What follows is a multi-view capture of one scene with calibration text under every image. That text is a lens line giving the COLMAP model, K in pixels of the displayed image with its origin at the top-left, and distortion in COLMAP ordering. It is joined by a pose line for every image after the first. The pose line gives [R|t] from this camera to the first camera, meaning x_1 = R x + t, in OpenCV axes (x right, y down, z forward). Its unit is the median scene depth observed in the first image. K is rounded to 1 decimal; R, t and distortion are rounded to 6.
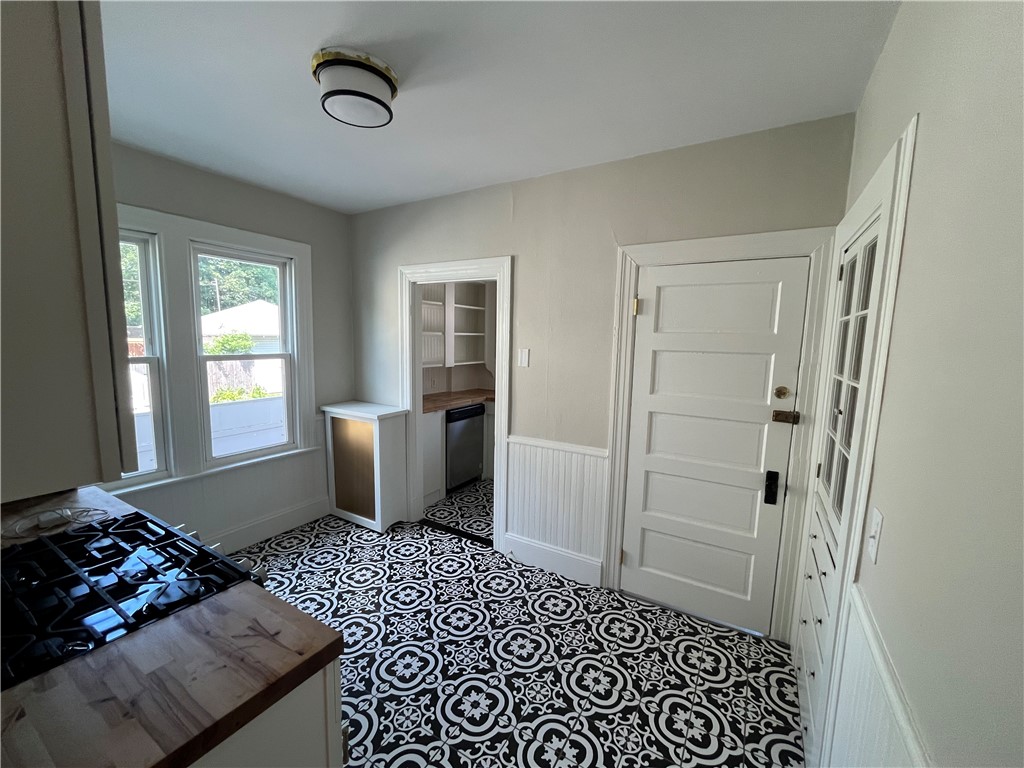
lens RADIAL K [[414.4, 0, 515.7], [0, 414.4, 387.2], [0, 0, 1]] dist [-0.001121, -0.000577]
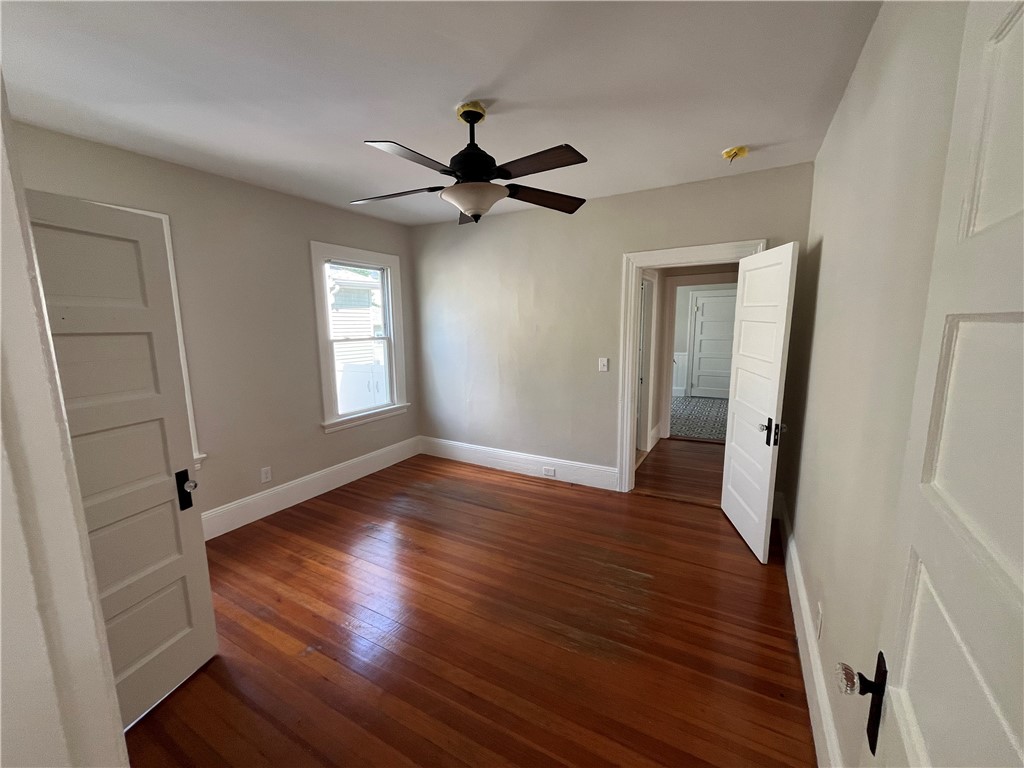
lens RADIAL K [[414.4, 0, 515.7], [0, 414.4, 387.2], [0, 0, 1]] dist [-0.001121, -0.000577]
pose [[0.999631, -0.026947, 0.003508, -0.272824], [0.026788, 0.998863, 0.039425, 0.061338], [-0.004567, -0.039317, 0.999216, -0.541482]]
